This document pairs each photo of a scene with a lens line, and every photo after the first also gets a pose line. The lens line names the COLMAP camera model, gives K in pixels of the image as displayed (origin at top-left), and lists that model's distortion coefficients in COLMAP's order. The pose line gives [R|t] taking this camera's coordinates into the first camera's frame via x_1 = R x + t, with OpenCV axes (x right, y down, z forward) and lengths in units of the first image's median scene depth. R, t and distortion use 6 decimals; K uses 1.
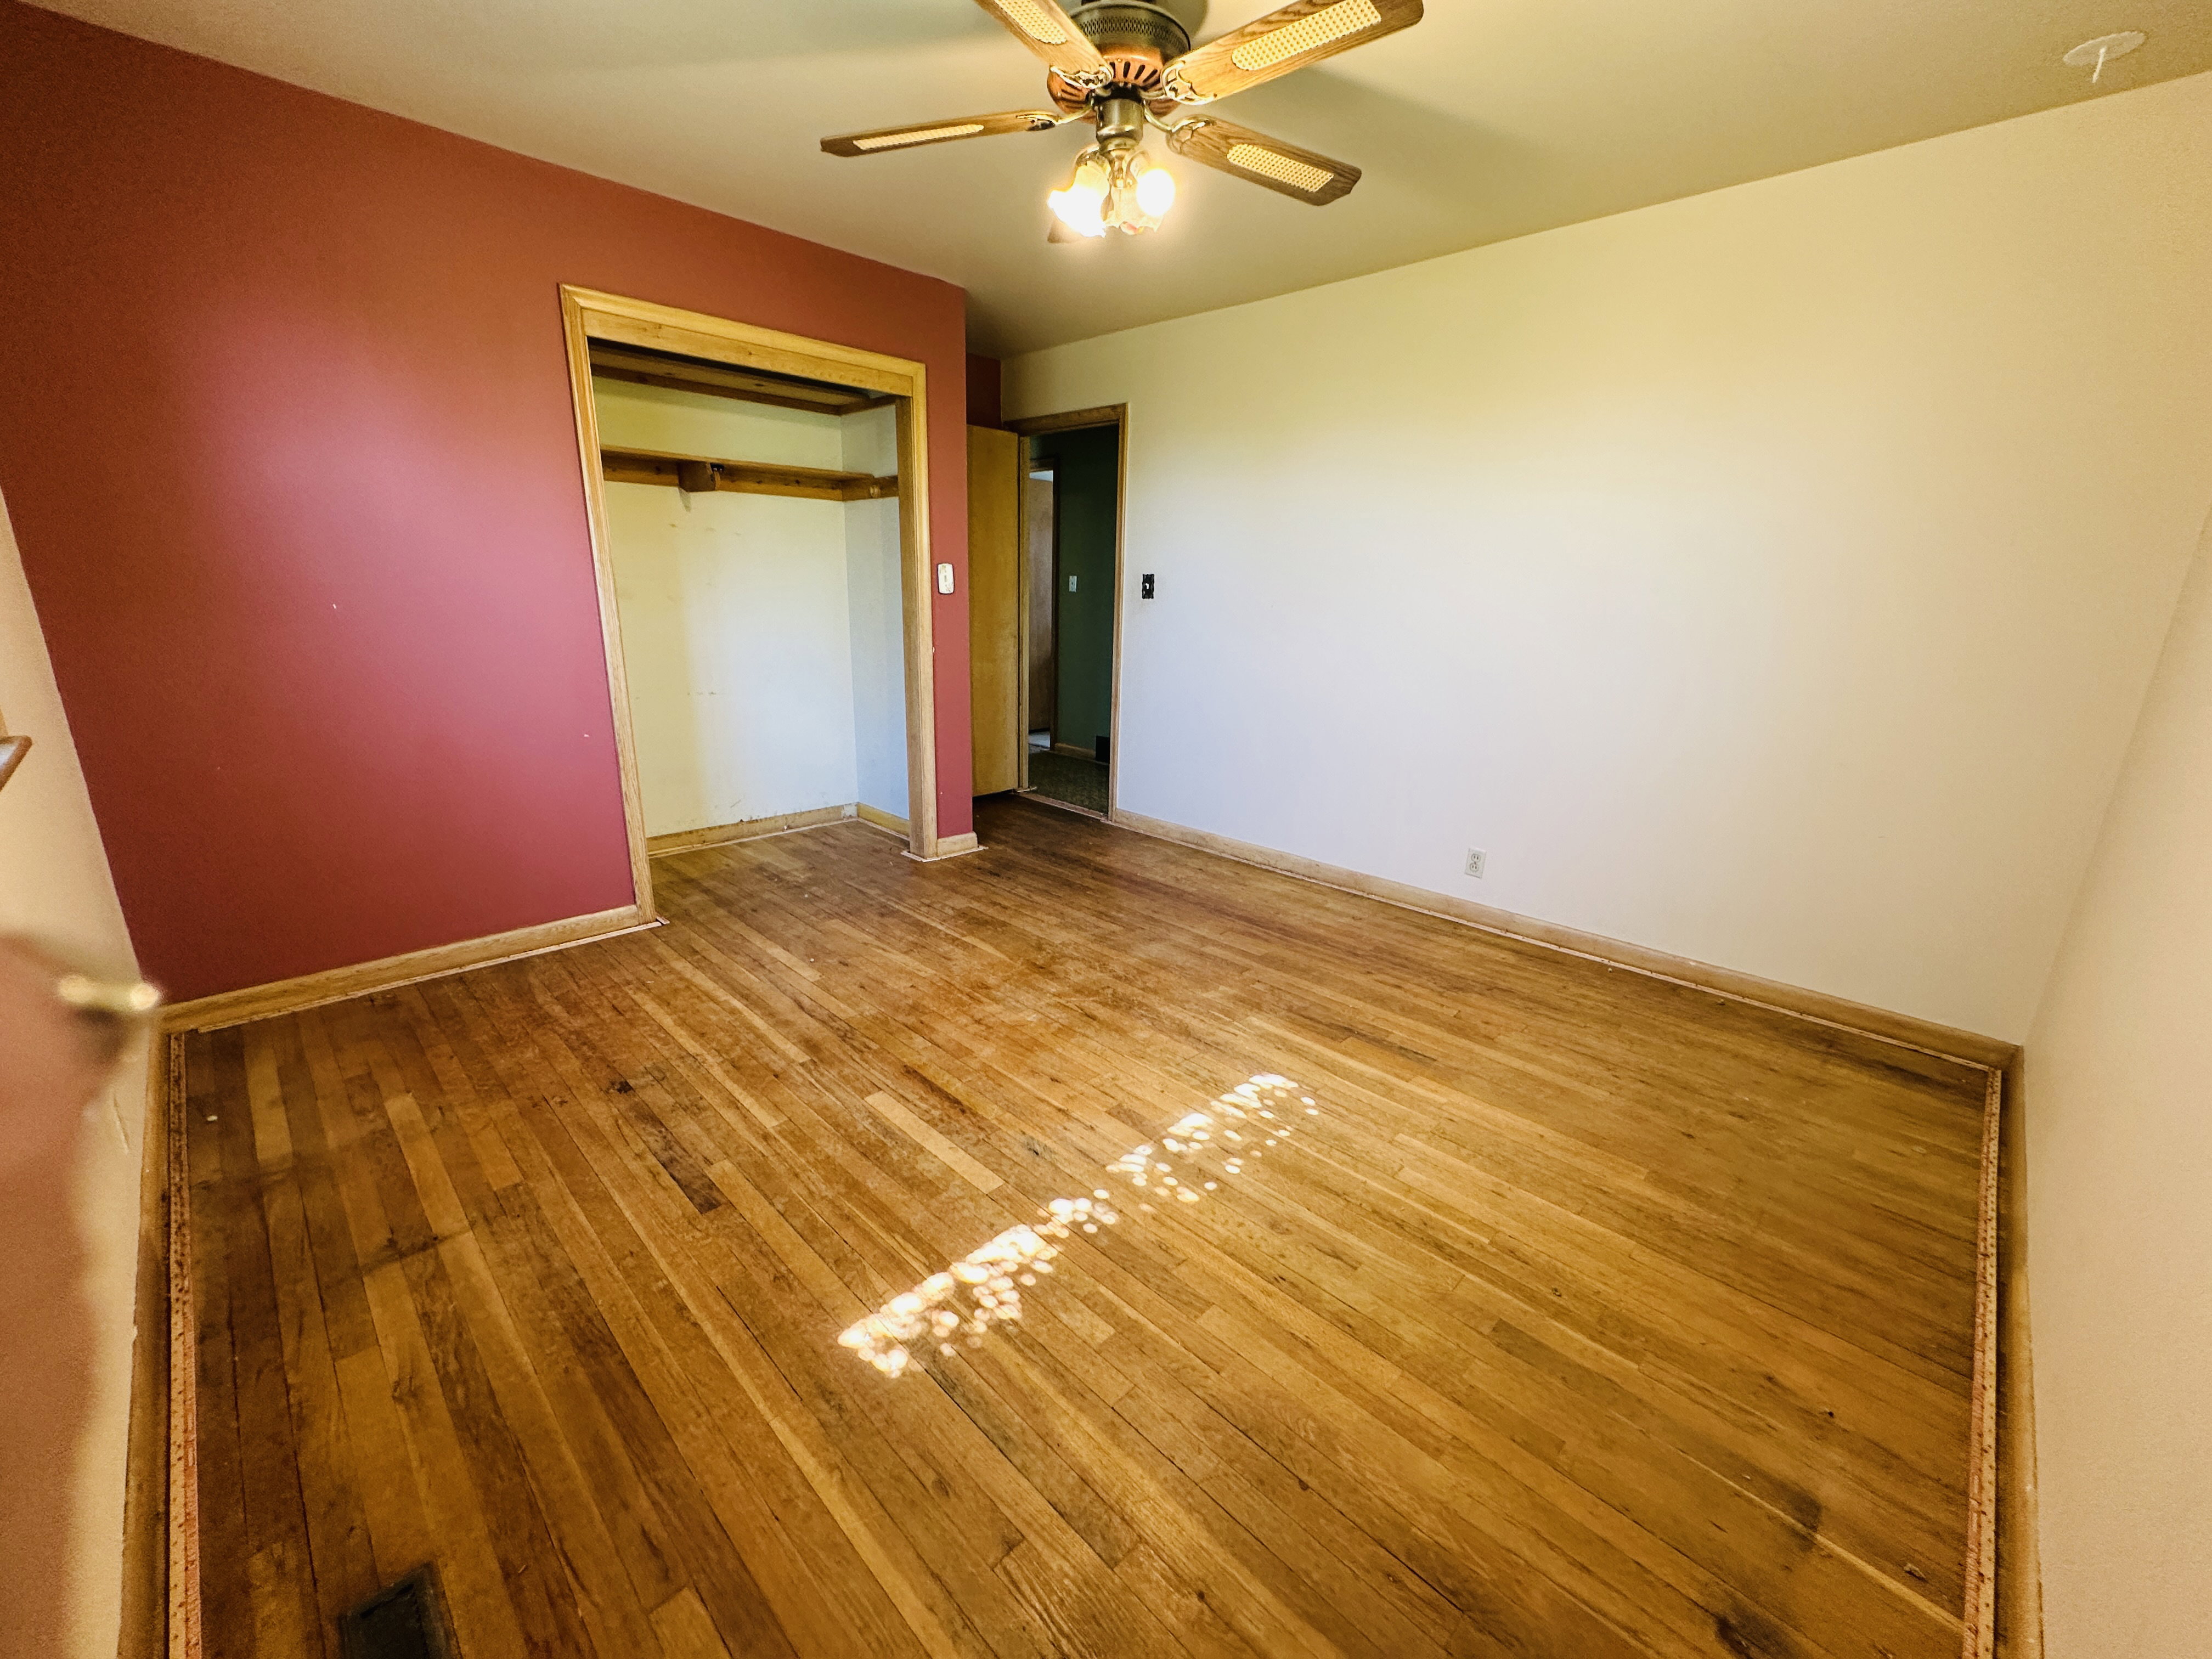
lens RADIAL K [[886.6, 0, 1104.7], [0, 886.6, 827.9], [0, 0, 1]] dist [-0.003660, 0.001502]
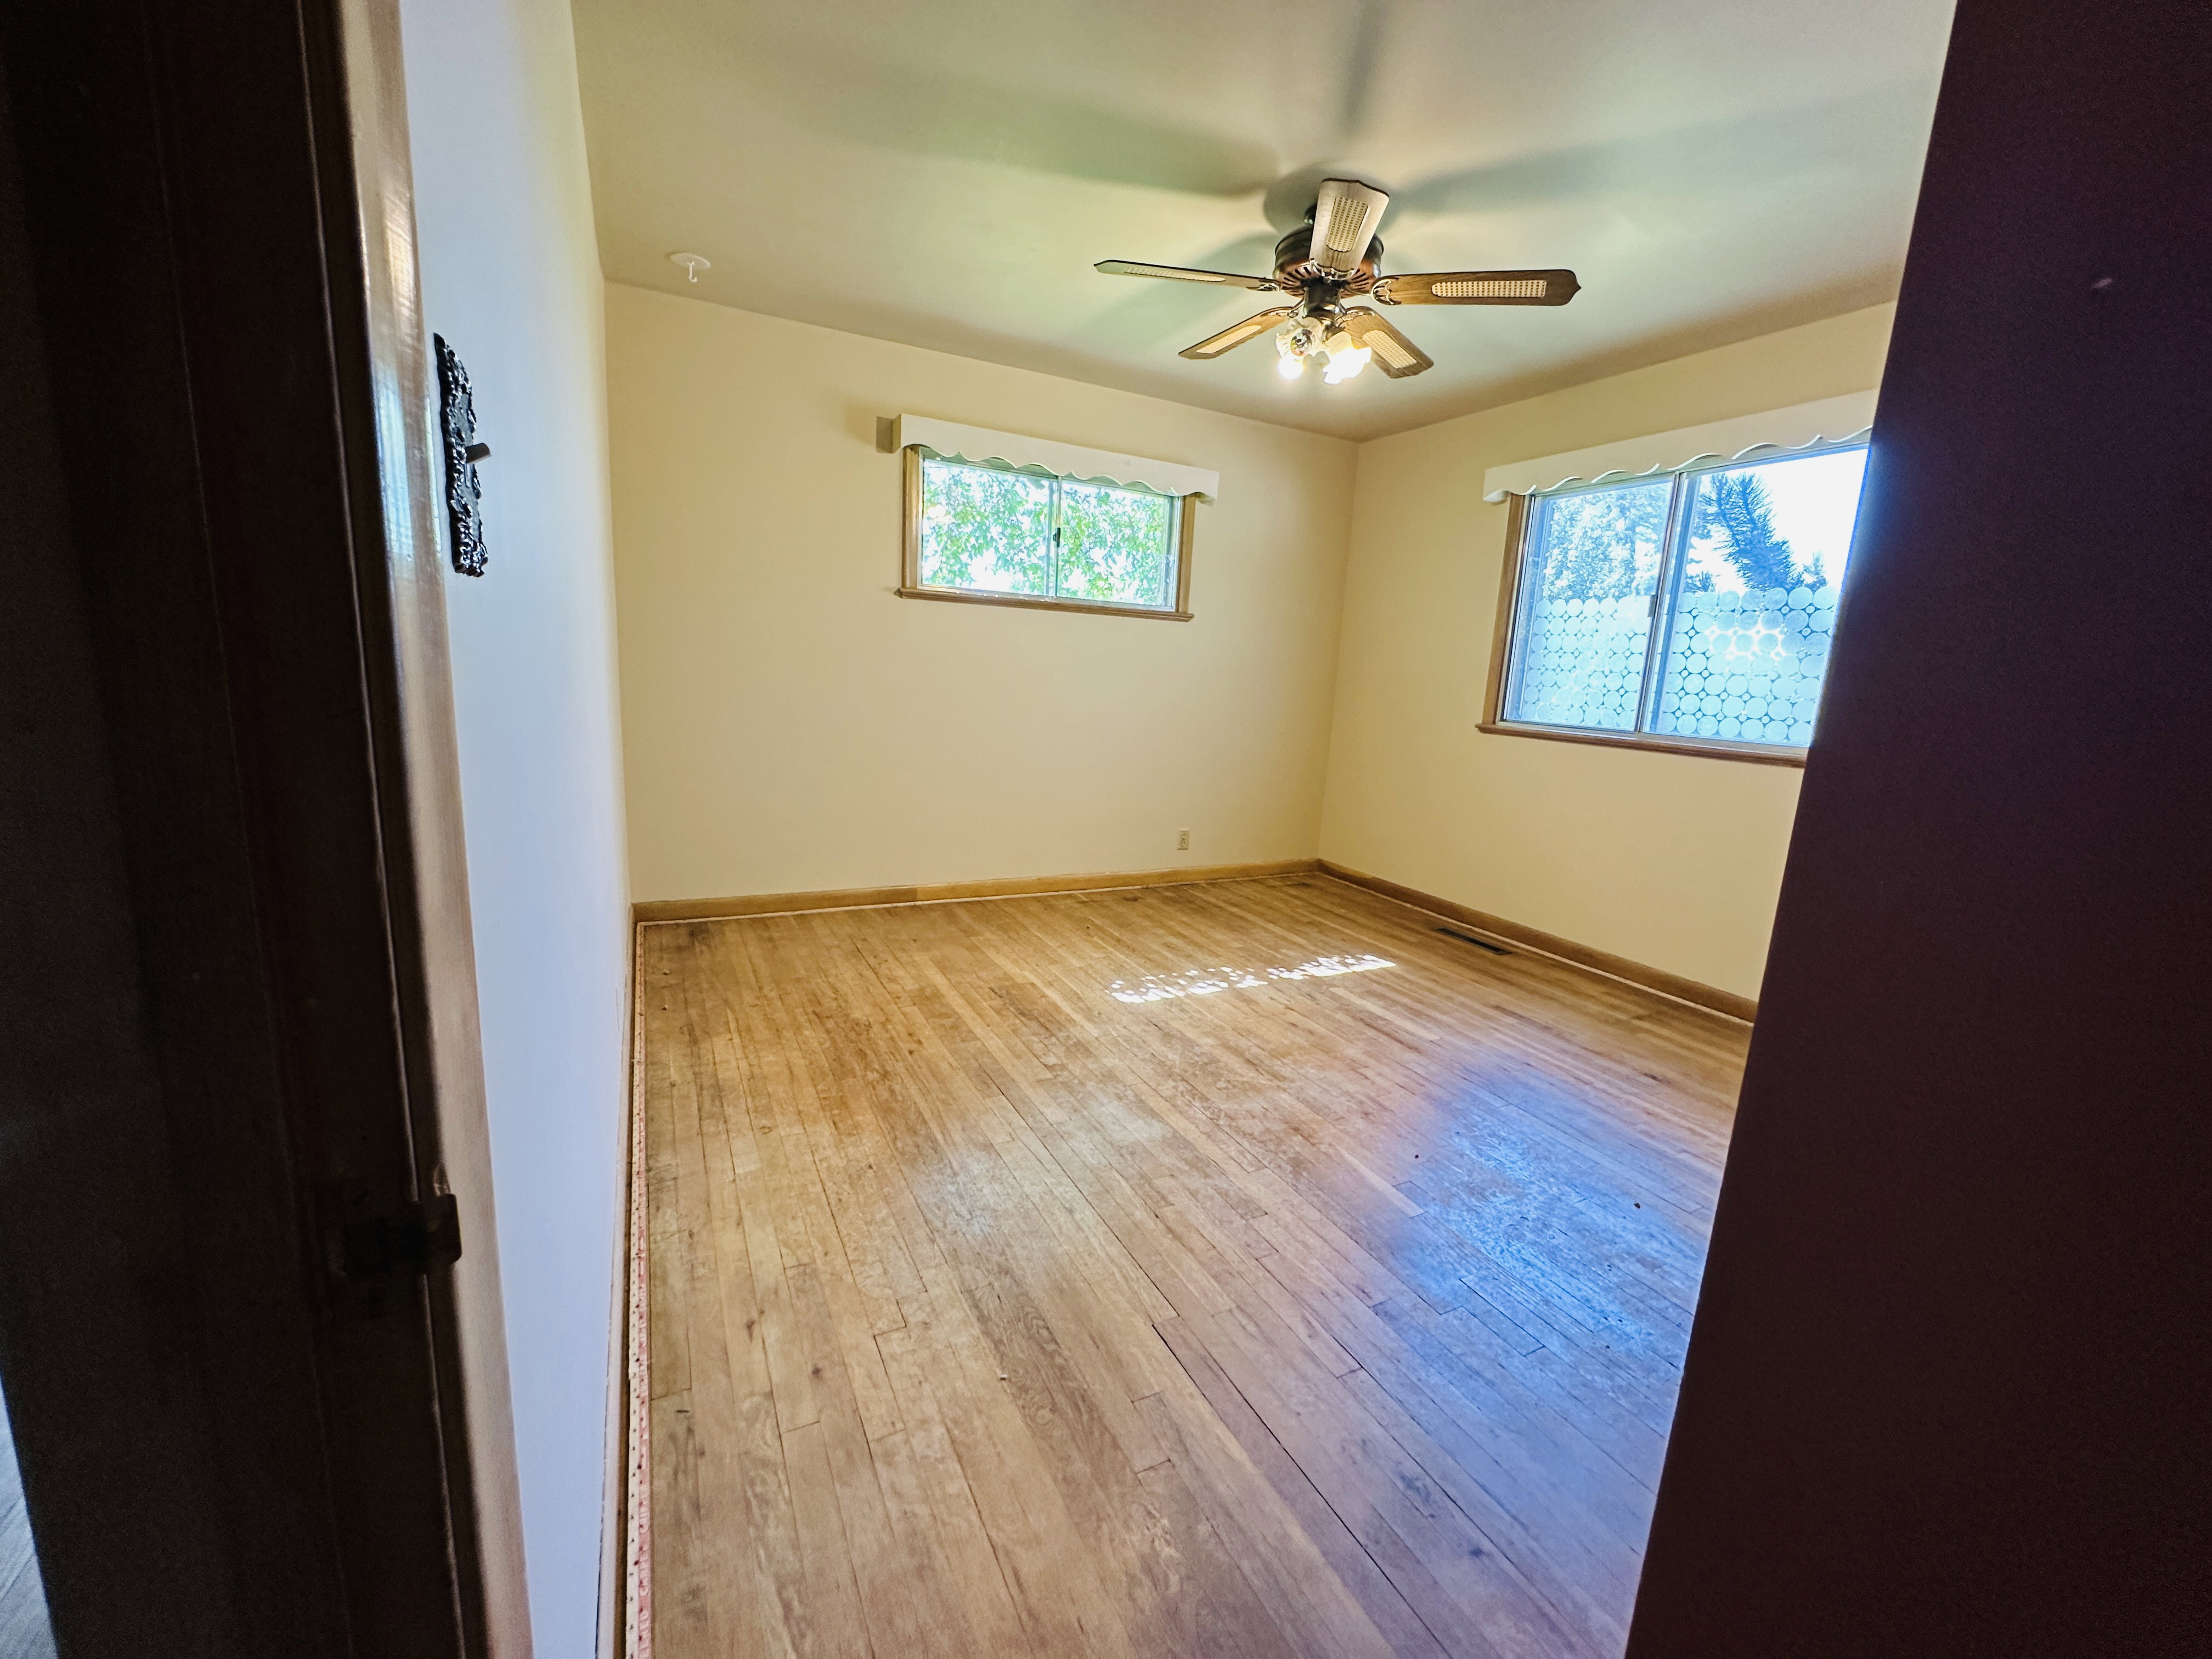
lens RADIAL K [[886.6, 0, 1104.7], [0, 886.6, 827.9], [0, 0, 1]] dist [-0.003660, 0.001502]
pose [[-0.947991, -0.131580, 0.289827, -0.149780], [0.006833, 0.901932, 0.431825, -0.600584], [-0.318223, 0.411347, -0.854124, 2.352097]]
